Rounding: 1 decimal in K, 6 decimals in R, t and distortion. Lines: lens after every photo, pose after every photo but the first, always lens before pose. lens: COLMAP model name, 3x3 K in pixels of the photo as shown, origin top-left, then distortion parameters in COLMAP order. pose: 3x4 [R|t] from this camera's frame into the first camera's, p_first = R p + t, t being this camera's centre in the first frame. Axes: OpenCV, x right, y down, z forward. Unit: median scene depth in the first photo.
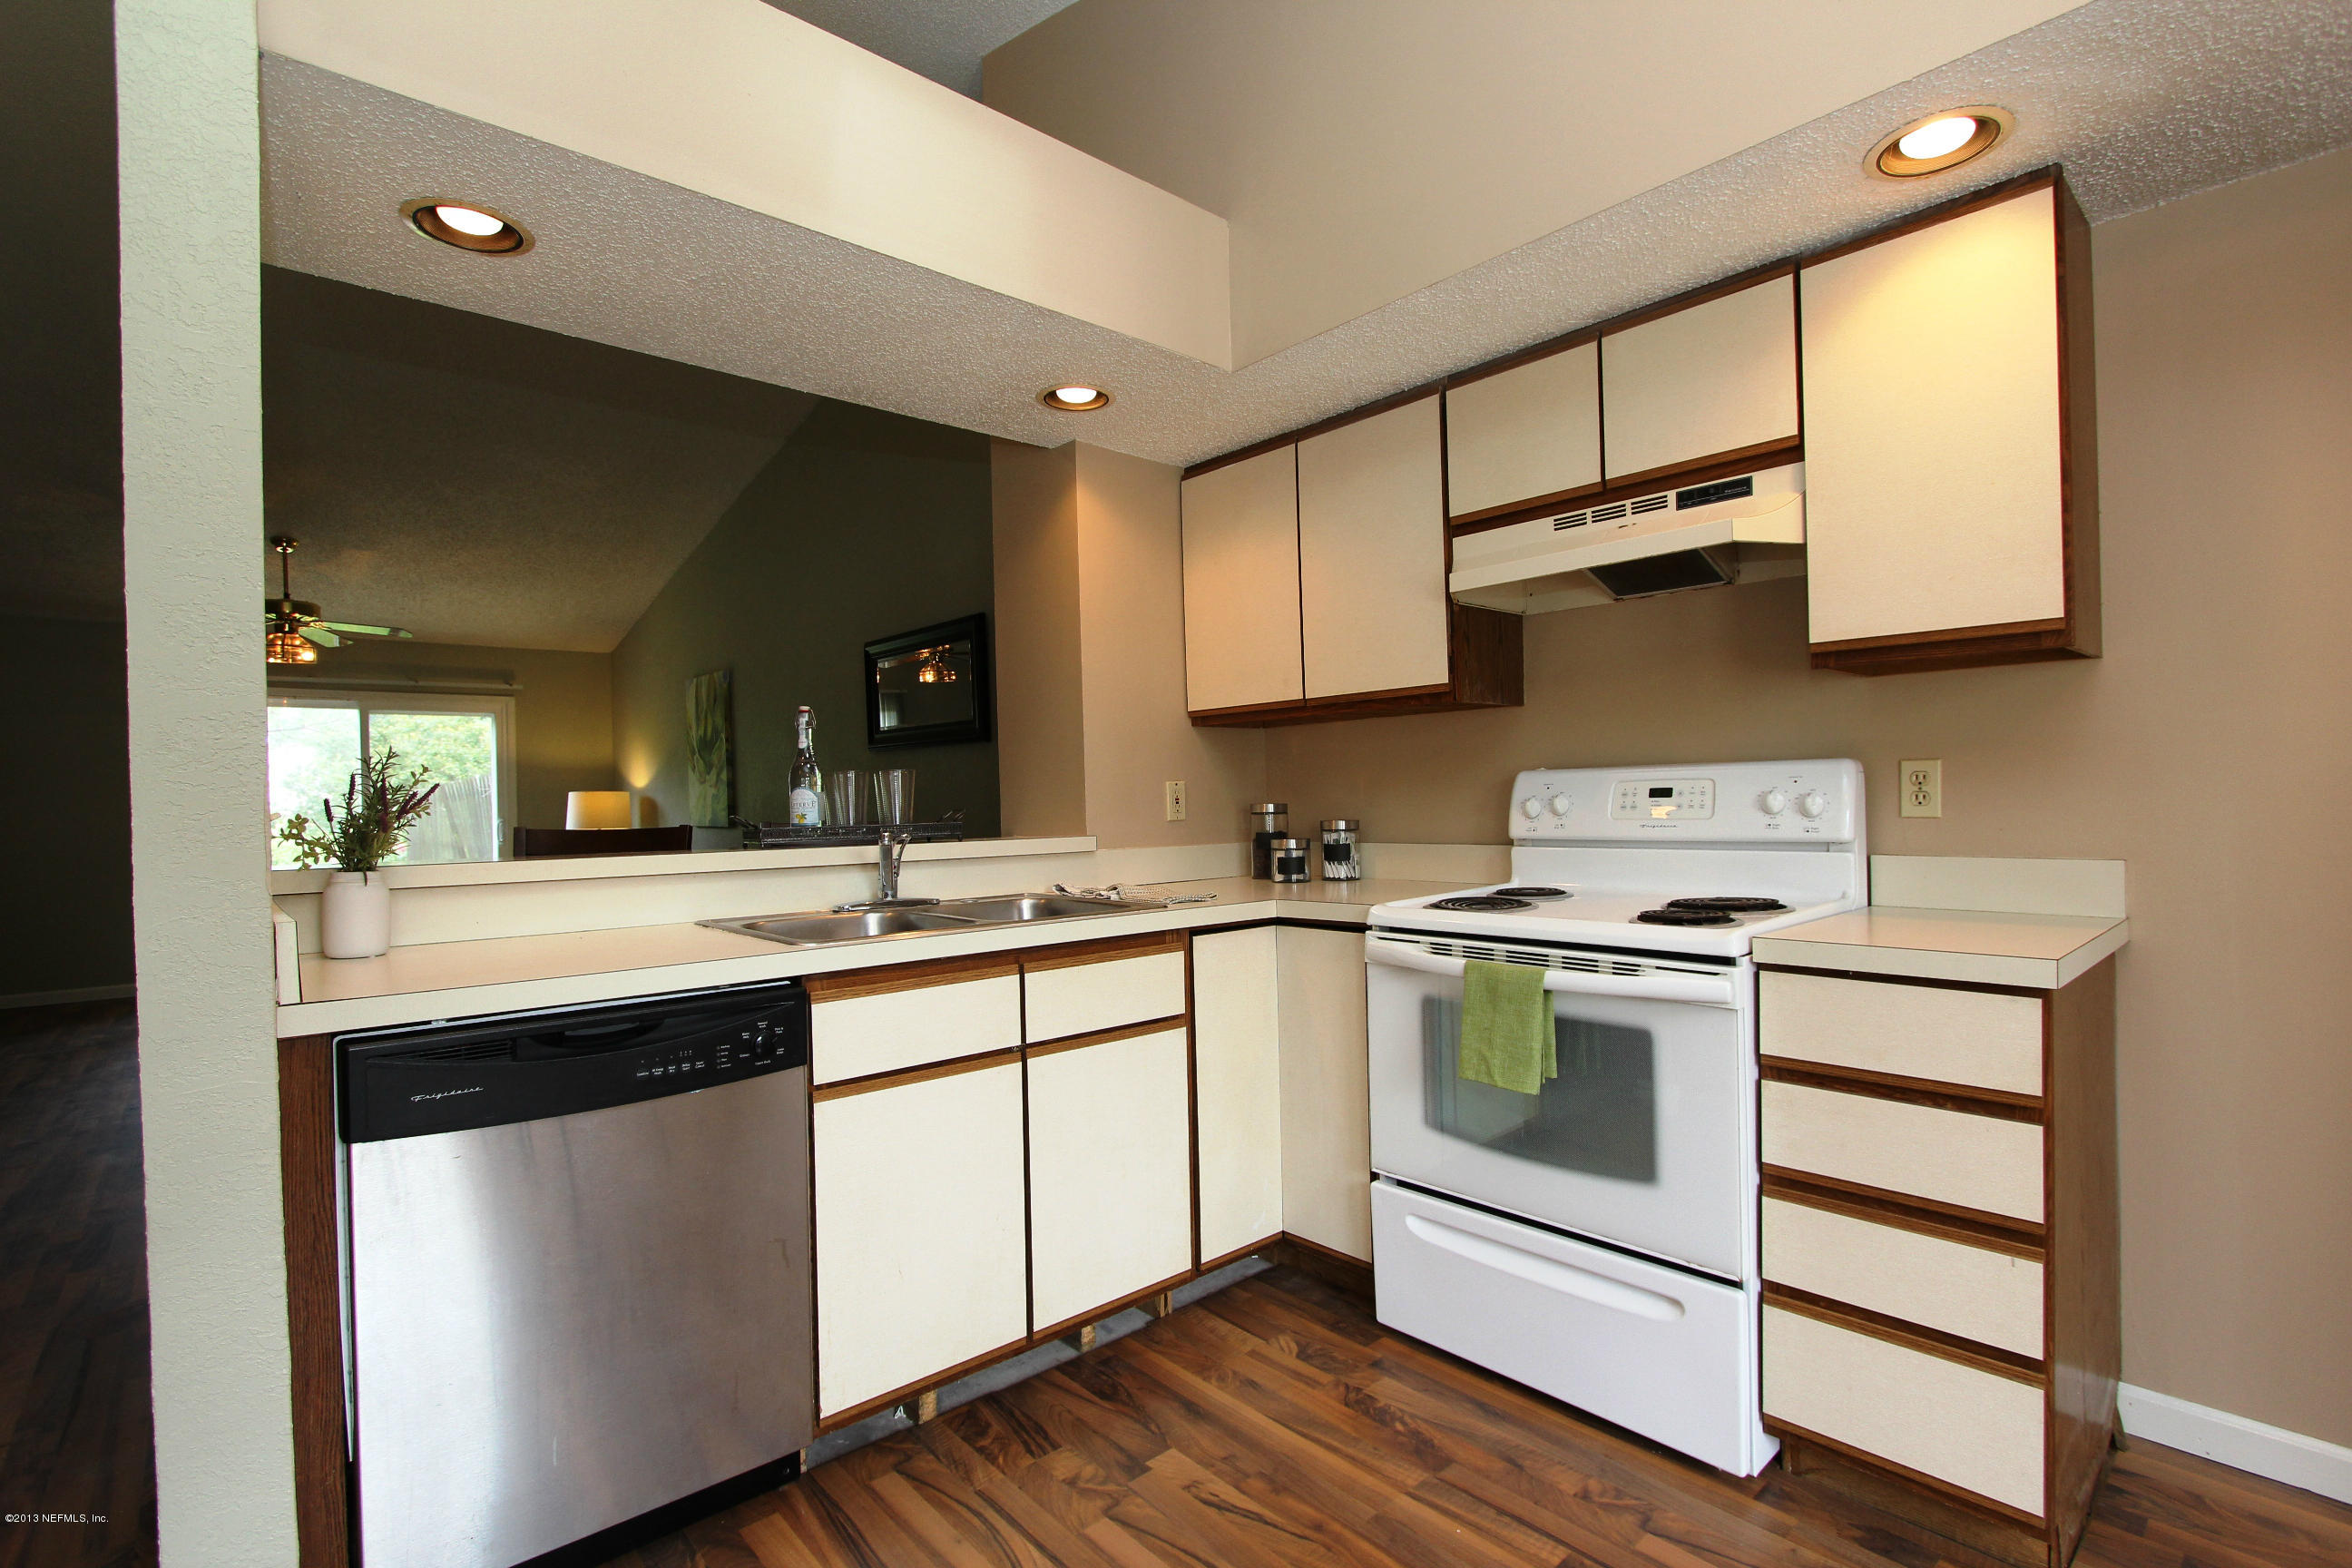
lens RADIAL K [[1081.6, 0, 1176.0], [0, 1081.6, 784.0], [0, 0, 1]] dist [-0.004716, -0.000861]
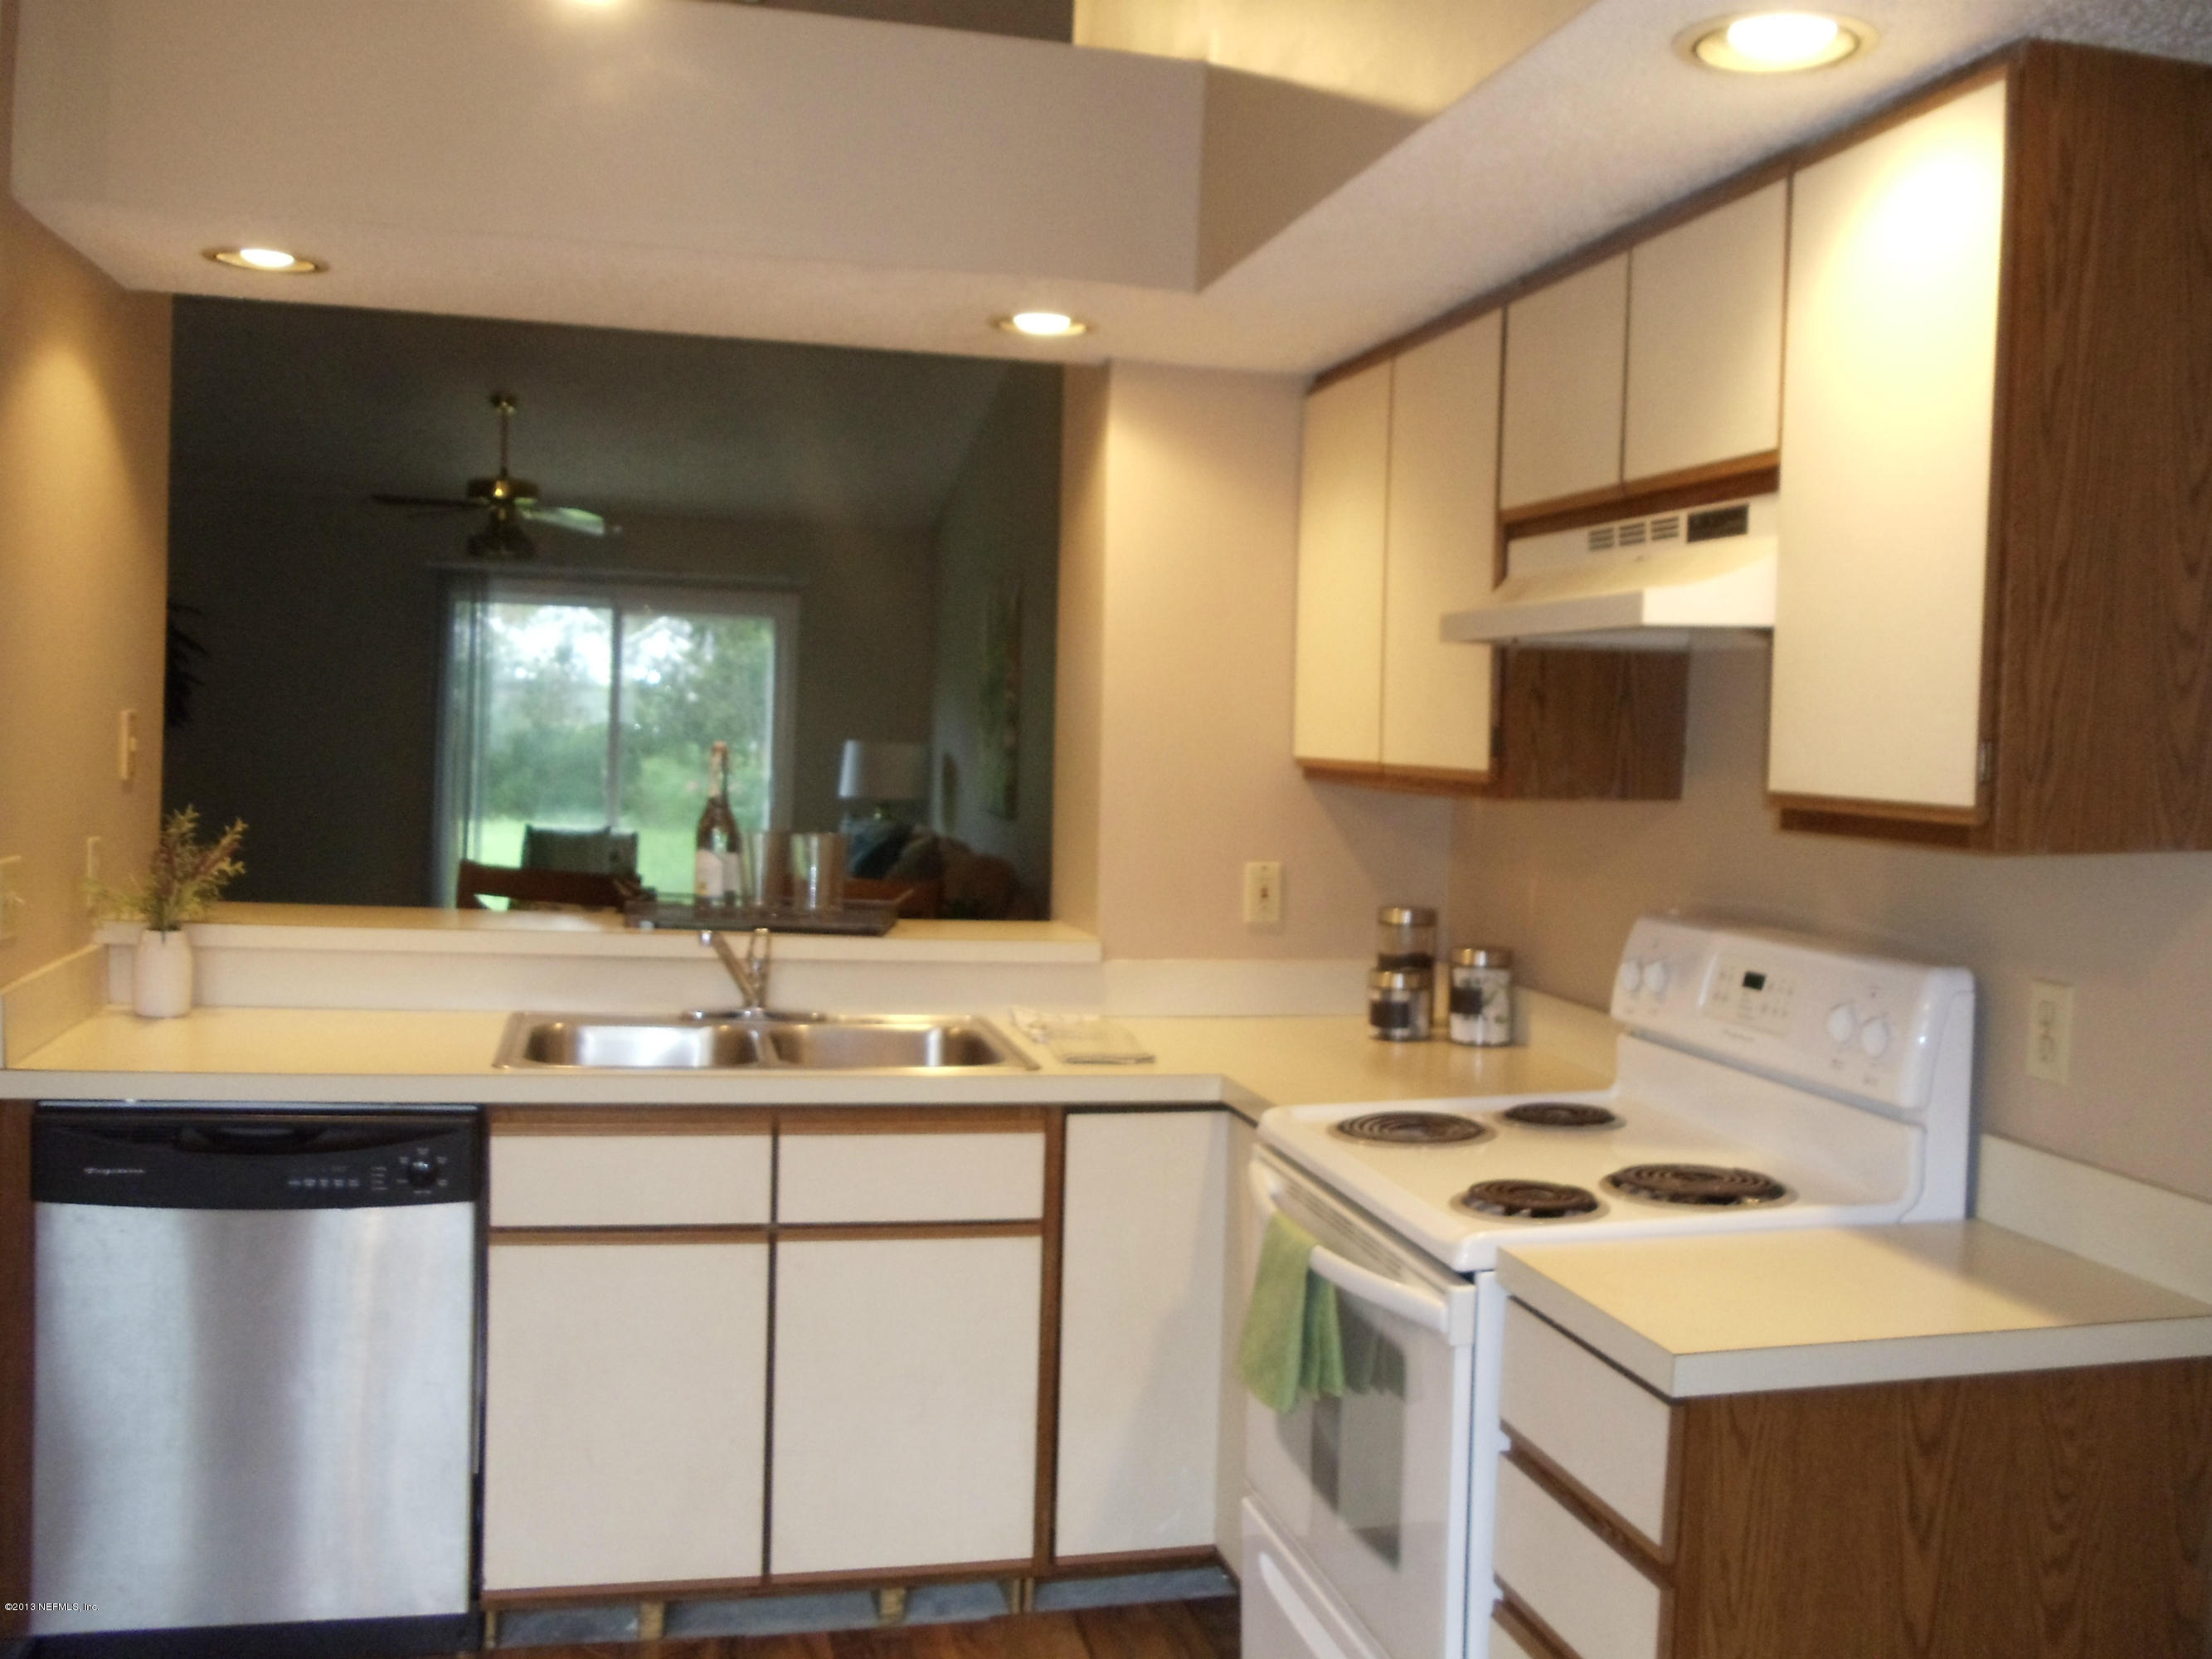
lens RADIAL K [[2056.2, 0, 1189.4], [0, 2056.2, 722.1], [0, 0, 1]] dist [-0.154440, 0.105941]
pose [[0.894898, 0.052831, -0.443133, 0.696730], [-0.047471, 0.998603, 0.023188, -0.157126], [0.443739, 0.000285, 0.896156, -0.171584]]
